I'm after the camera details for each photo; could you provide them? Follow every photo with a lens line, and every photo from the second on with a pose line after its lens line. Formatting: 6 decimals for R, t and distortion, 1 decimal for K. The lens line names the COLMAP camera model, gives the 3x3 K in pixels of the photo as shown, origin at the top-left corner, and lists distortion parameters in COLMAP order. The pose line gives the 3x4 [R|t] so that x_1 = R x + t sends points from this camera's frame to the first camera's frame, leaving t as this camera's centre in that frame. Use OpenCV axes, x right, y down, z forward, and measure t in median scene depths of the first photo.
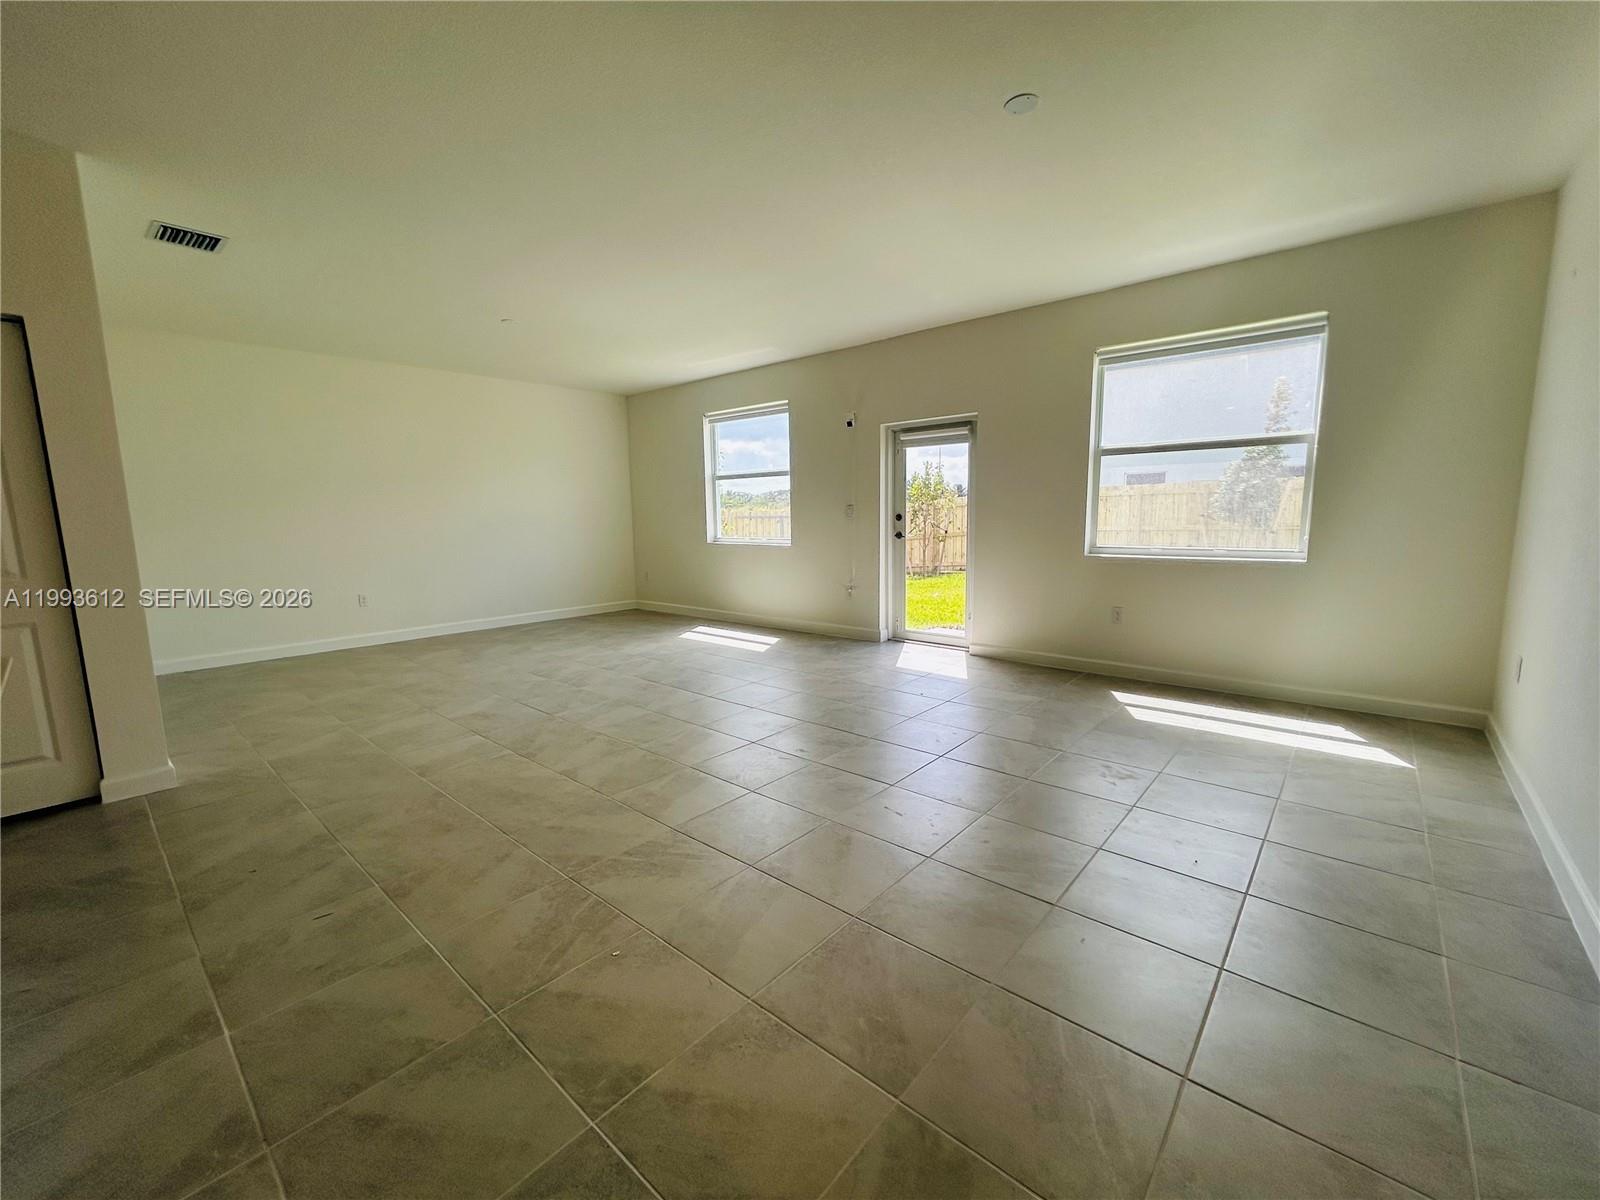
lens RADIAL K [[650.8, 0, 804.0], [0, 650.8, 602.4], [0, 0, 1]] dist [-0.000819, 0.000079]
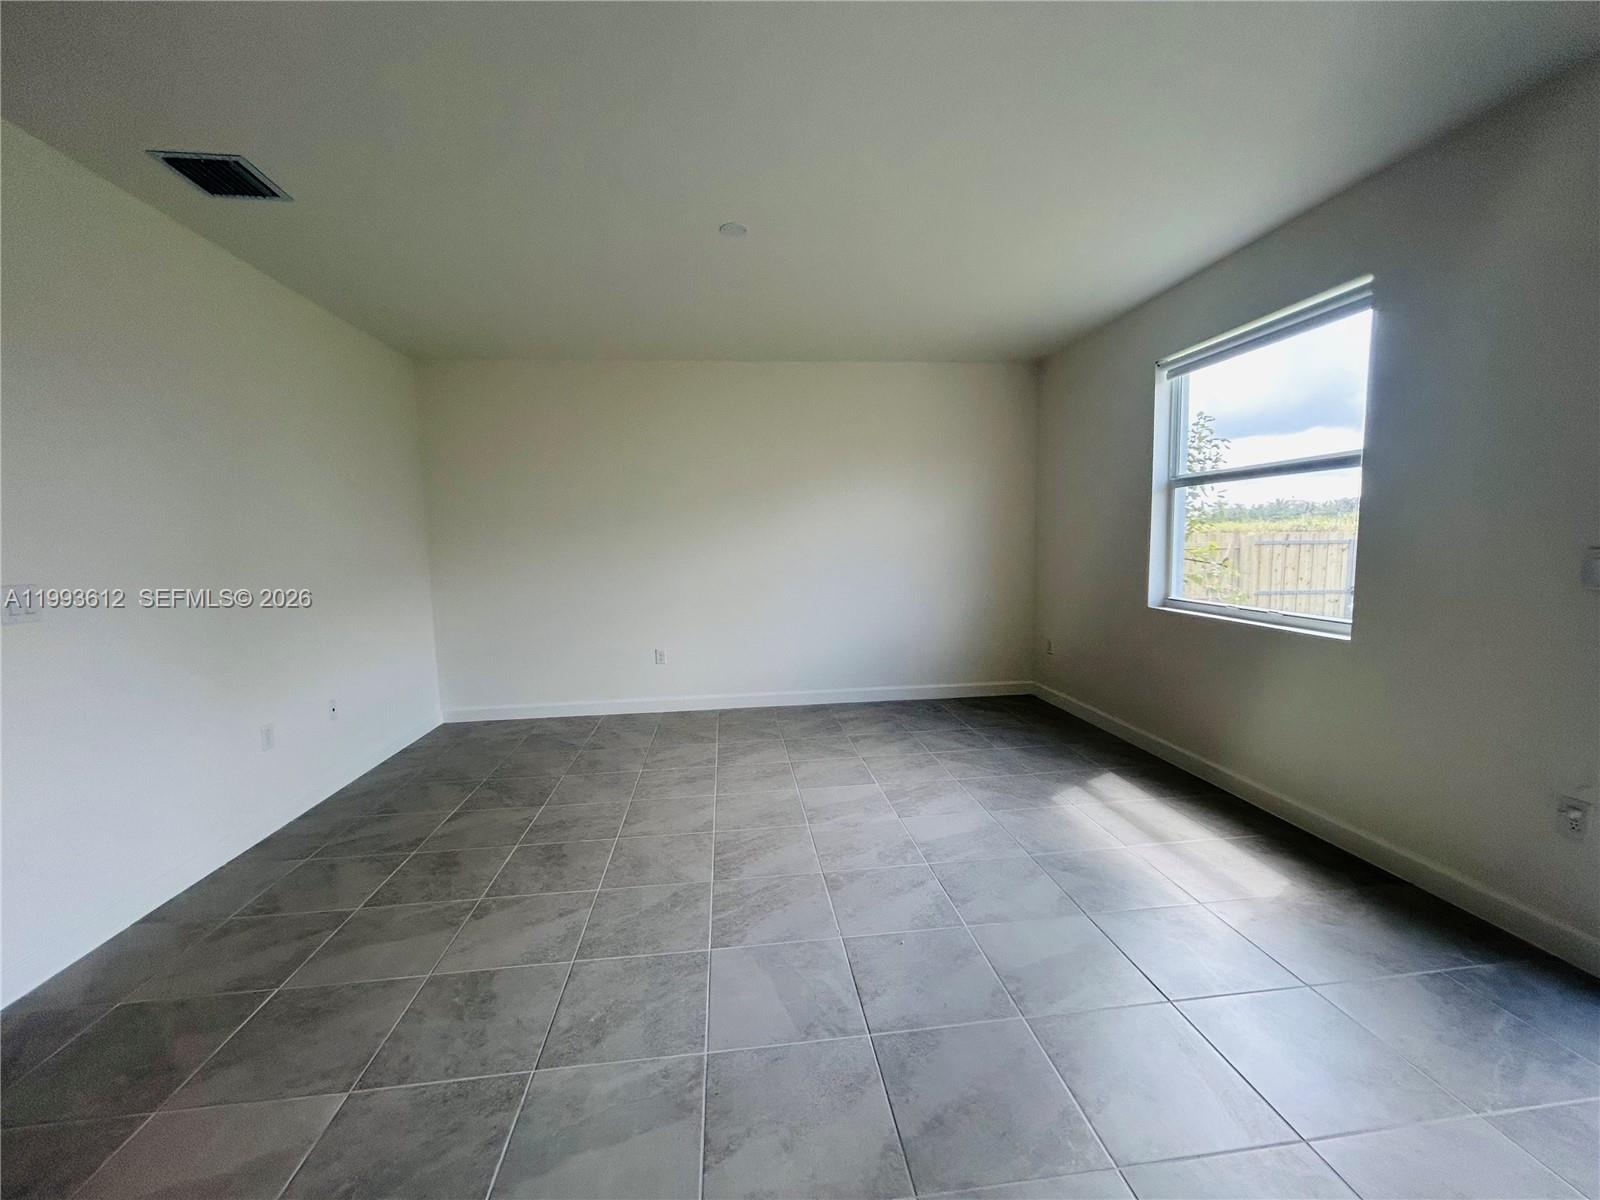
lens RADIAL K [[650.8, 0, 804.0], [0, 650.8, 602.4], [0, 0, 1]] dist [-0.000819, 0.000079]
pose [[0.737936, 0.065735, -0.671662, -0.000538], [-0.081089, 0.996671, 0.008453, -0.082203], [0.669981, 0.048226, 0.740810, 0.454294]]
